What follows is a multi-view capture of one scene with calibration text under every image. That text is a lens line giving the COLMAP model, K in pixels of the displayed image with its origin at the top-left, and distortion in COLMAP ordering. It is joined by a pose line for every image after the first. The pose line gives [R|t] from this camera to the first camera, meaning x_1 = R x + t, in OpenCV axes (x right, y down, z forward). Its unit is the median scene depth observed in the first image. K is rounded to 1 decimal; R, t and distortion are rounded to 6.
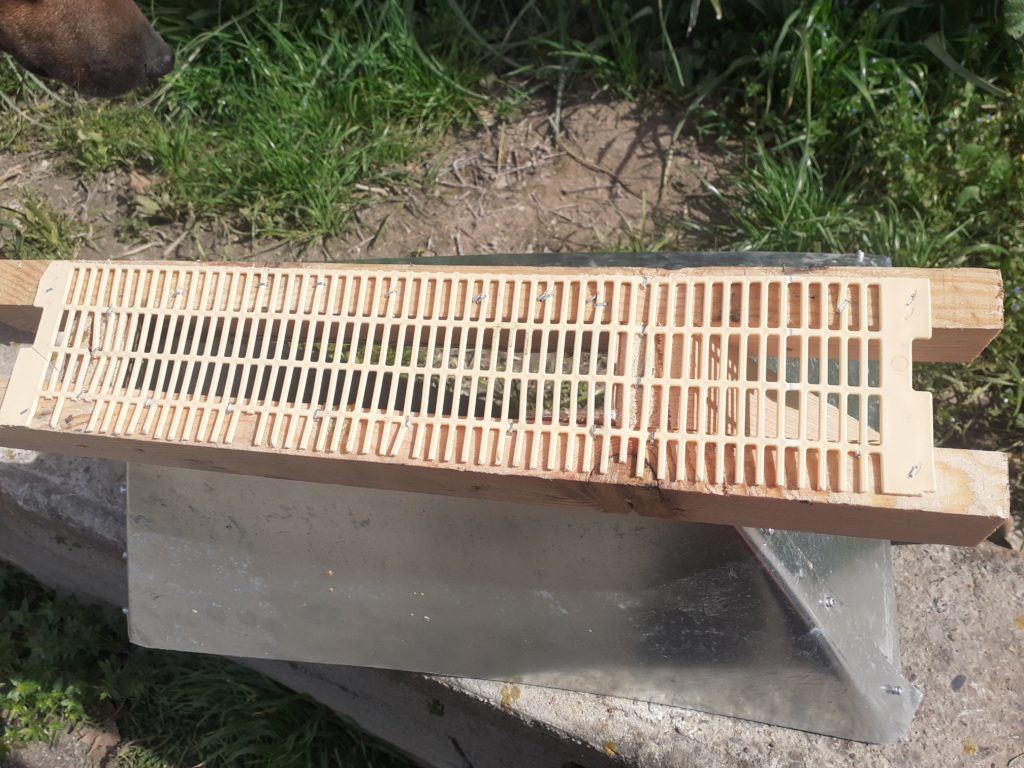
lens RADIAL K [[841.0, 0, 512.0], [0, 841.0, 384.0], [0, 0, 1]] dist [-0.004436, -0.011660]
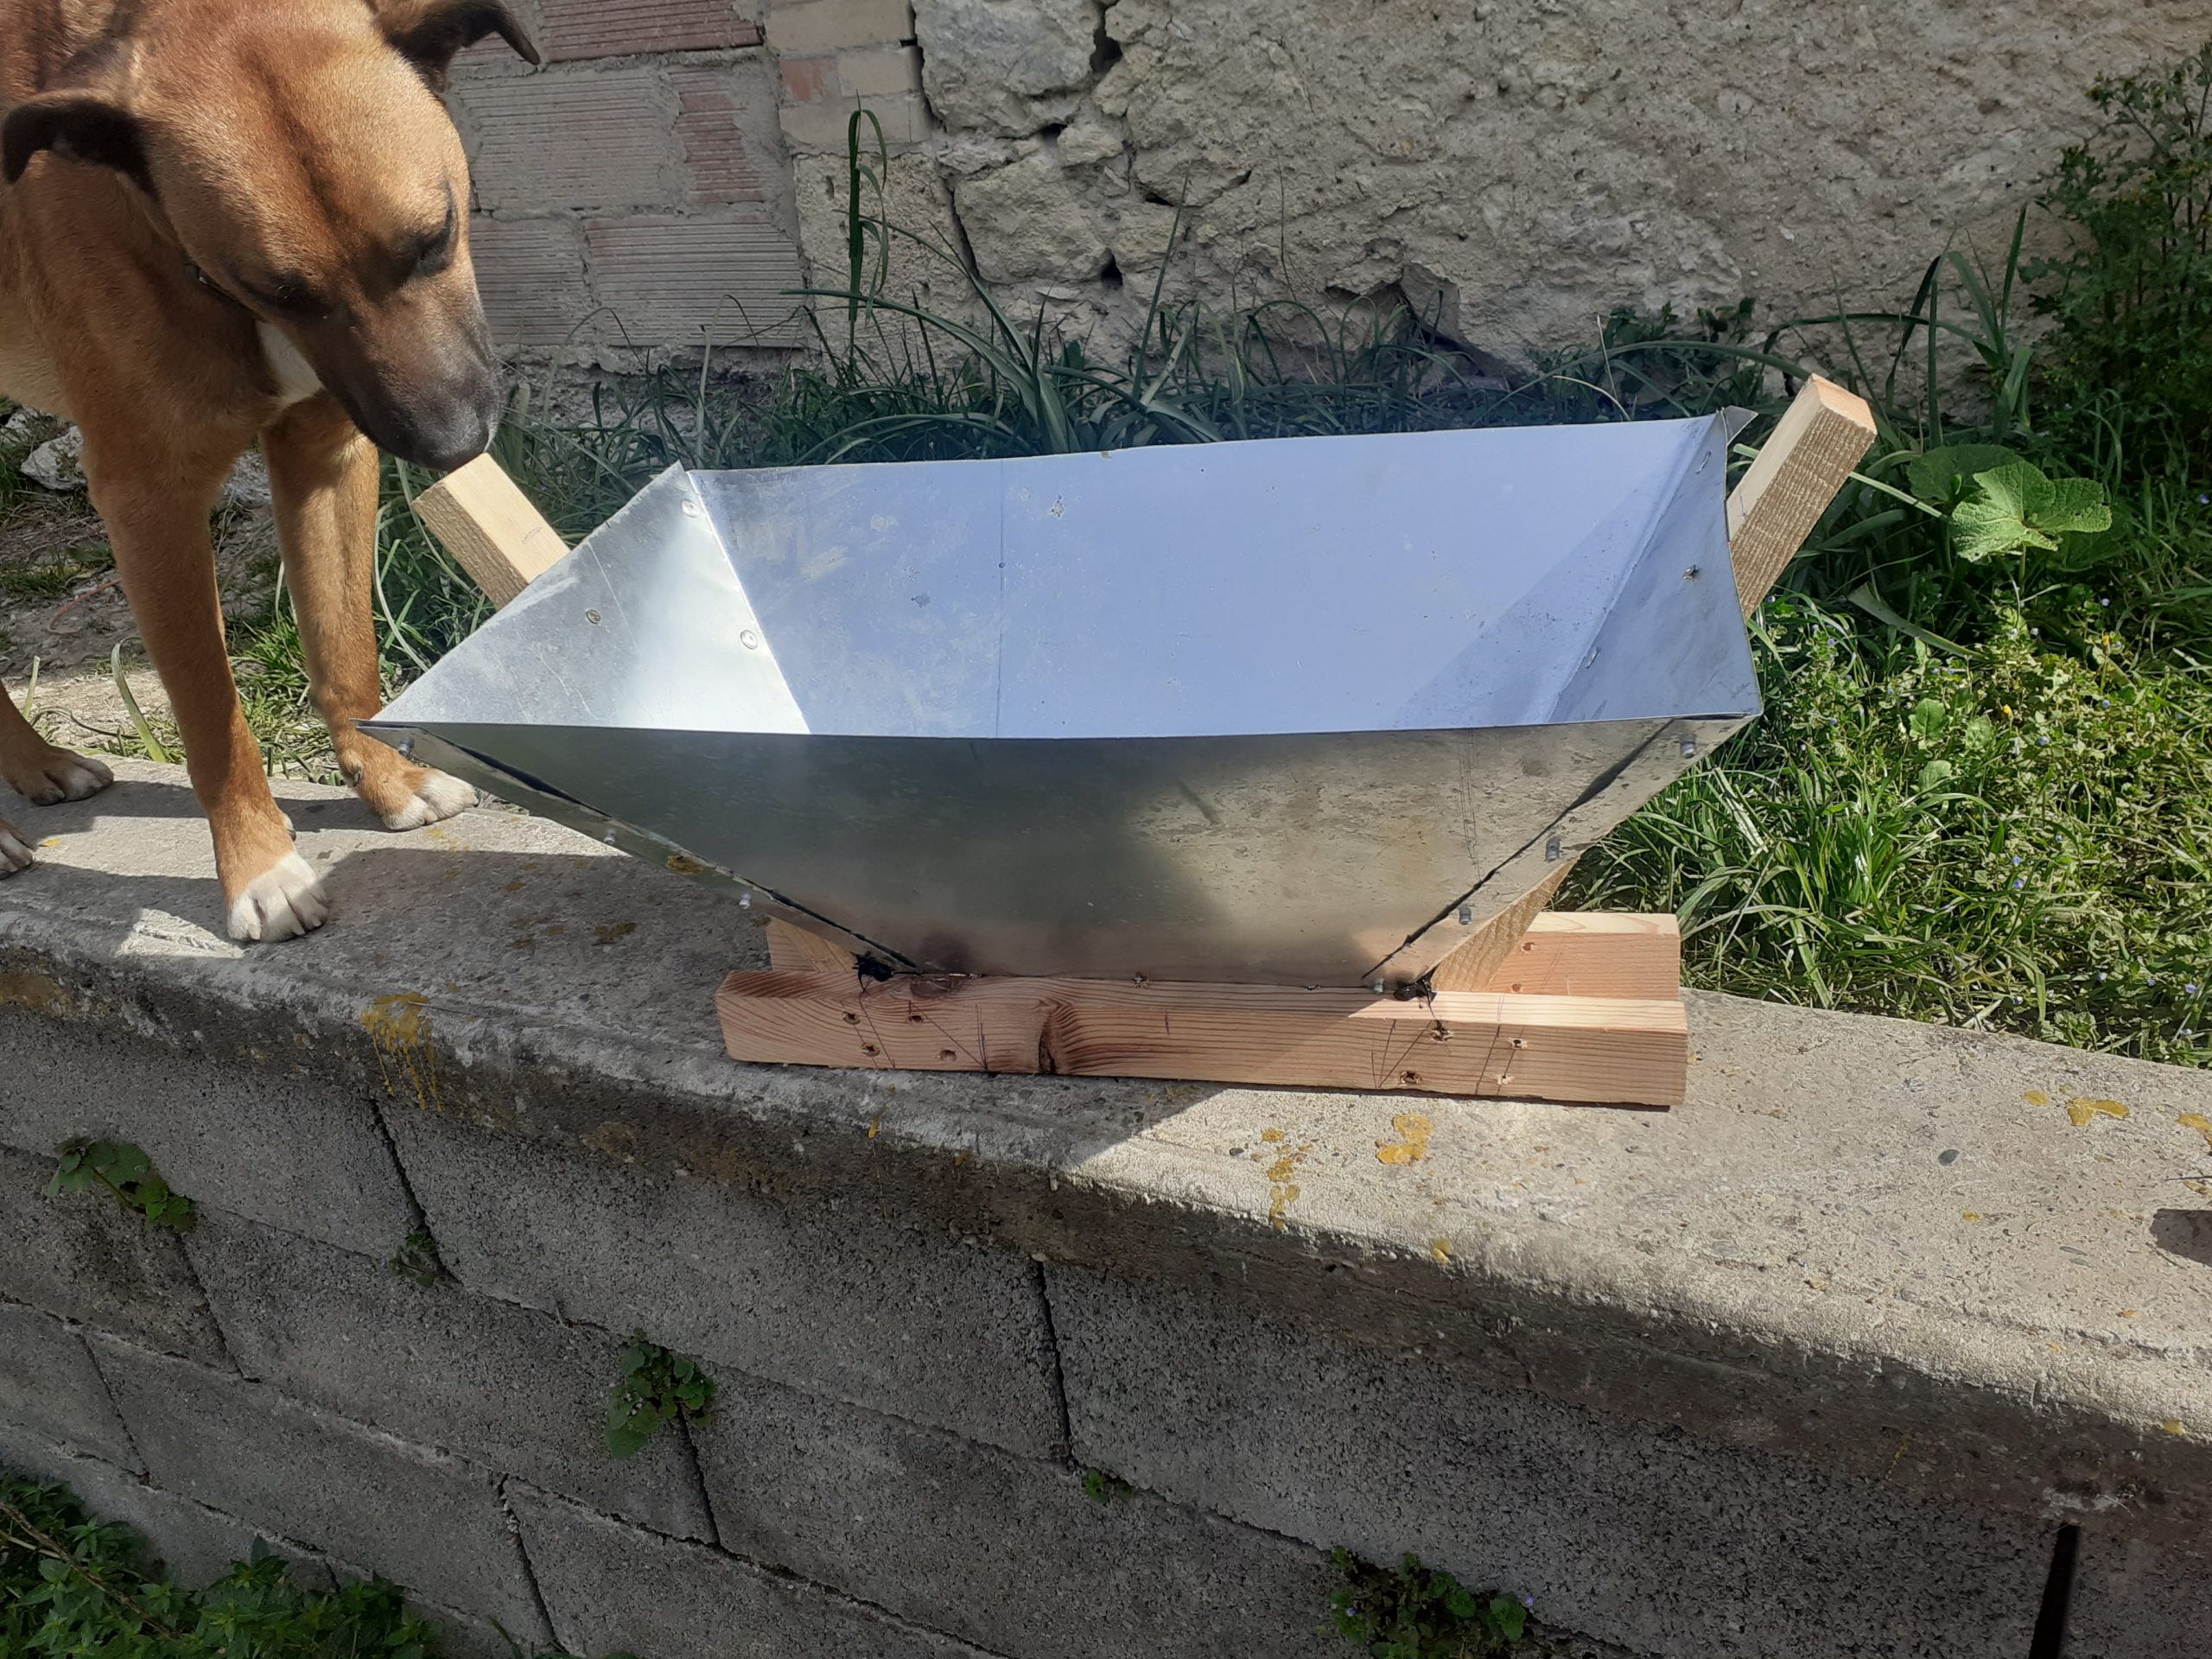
lens RADIAL K [[1816.6, 0, 1106.0], [0, 1816.6, 829.5], [0, 0, 1]] dist [-0.004436, -0.011660]
pose [[0.998634, 0.052214, 0.001960, -0.159373], [-0.046986, 0.913771, -0.403503, 0.685225], [-0.022859, 0.402860, 0.914976, -0.415808]]
